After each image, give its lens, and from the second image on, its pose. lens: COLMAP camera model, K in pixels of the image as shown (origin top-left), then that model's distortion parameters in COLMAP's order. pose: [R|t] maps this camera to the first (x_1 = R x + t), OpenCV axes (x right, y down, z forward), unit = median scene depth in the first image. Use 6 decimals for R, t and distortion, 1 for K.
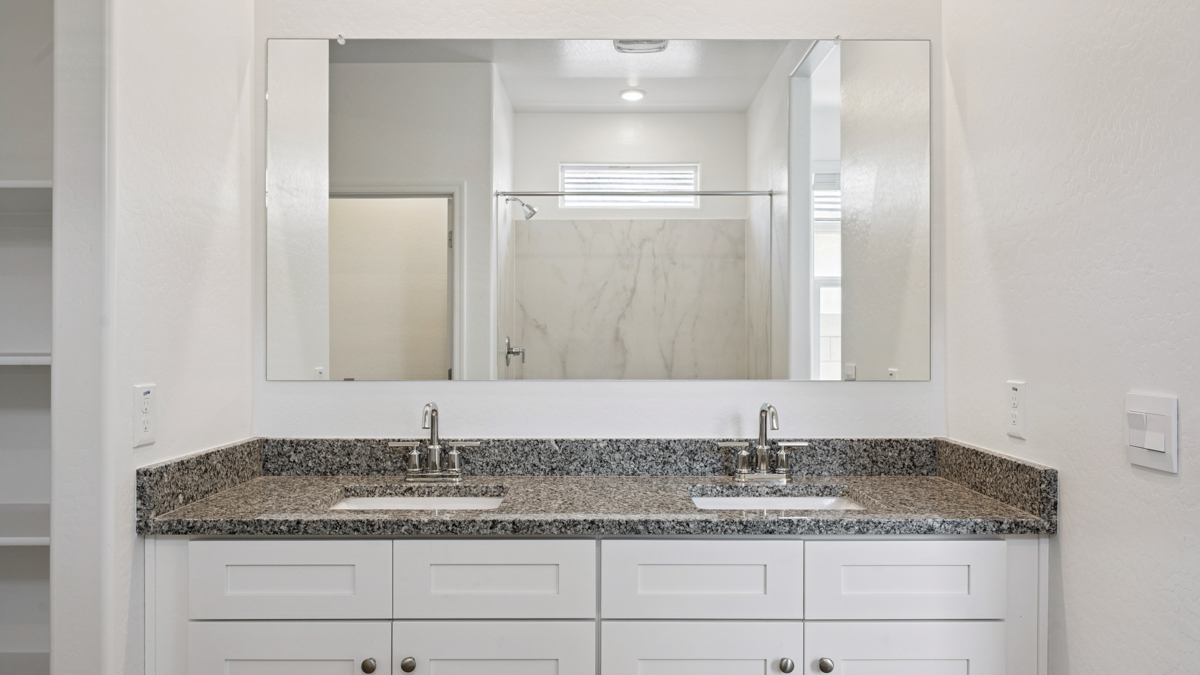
lens RADIAL K [[815.5, 0, 600.0], [0, 815.5, 337.5], [0, 0, 1]] dist [-0.000762, 0.000072]
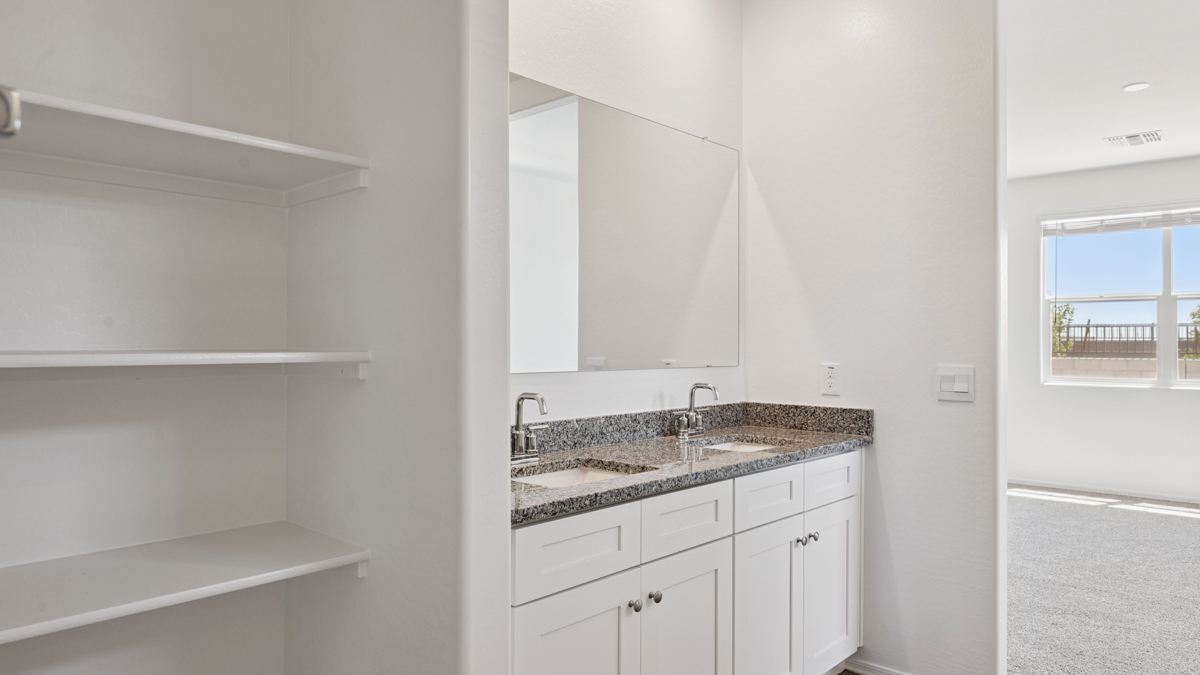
lens RADIAL K [[713.6, 0, 614.0], [0, 713.6, 334.8], [0, 0, 1]] dist [-0.004090, -0.002369]
pose [[0.703945, 0.011680, 0.710158, -0.780912], [-0.005838, 0.999926, -0.010659, 0.009103], [-0.710230, 0.003358, 0.703962, 0.203983]]
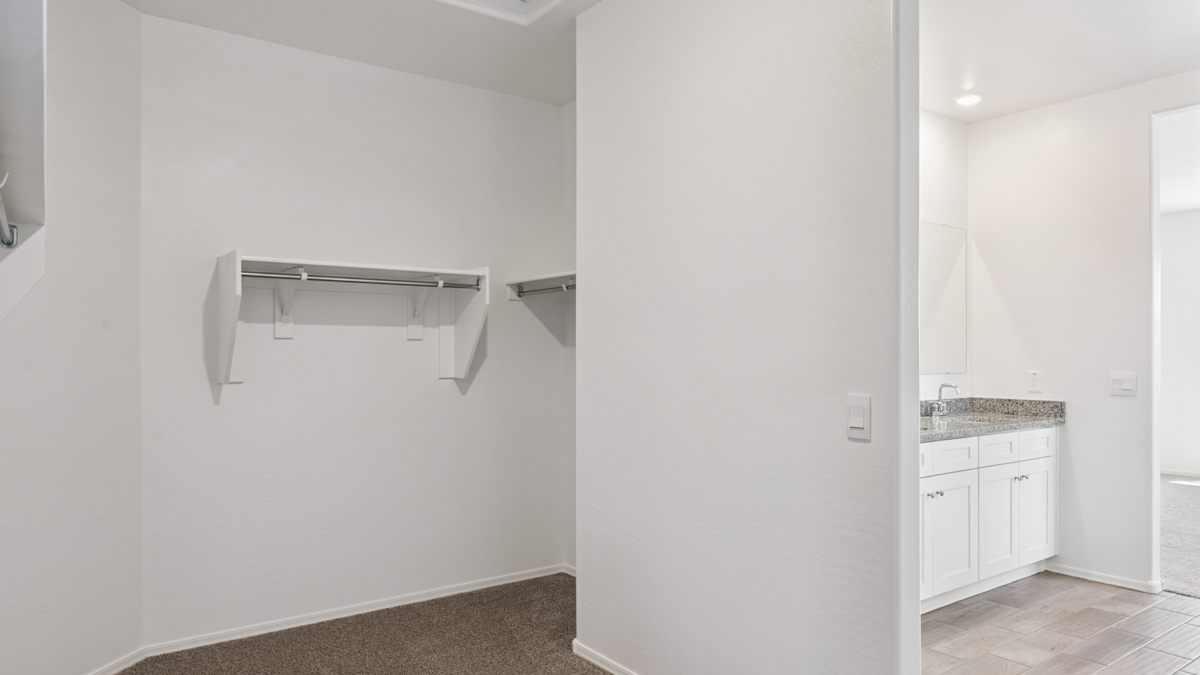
lens RADIAL K [[677.5, 0, 652.6], [0, 677.5, 351.8], [0, 0, 1]] dist [-0.001689, -0.000333]
pose [[0.831197, -0.001125, 0.555977, -1.510815], [0.000520, 0.999999, 0.001246, -0.012419], [-0.555978, -0.000746, 0.831197, -0.136691]]
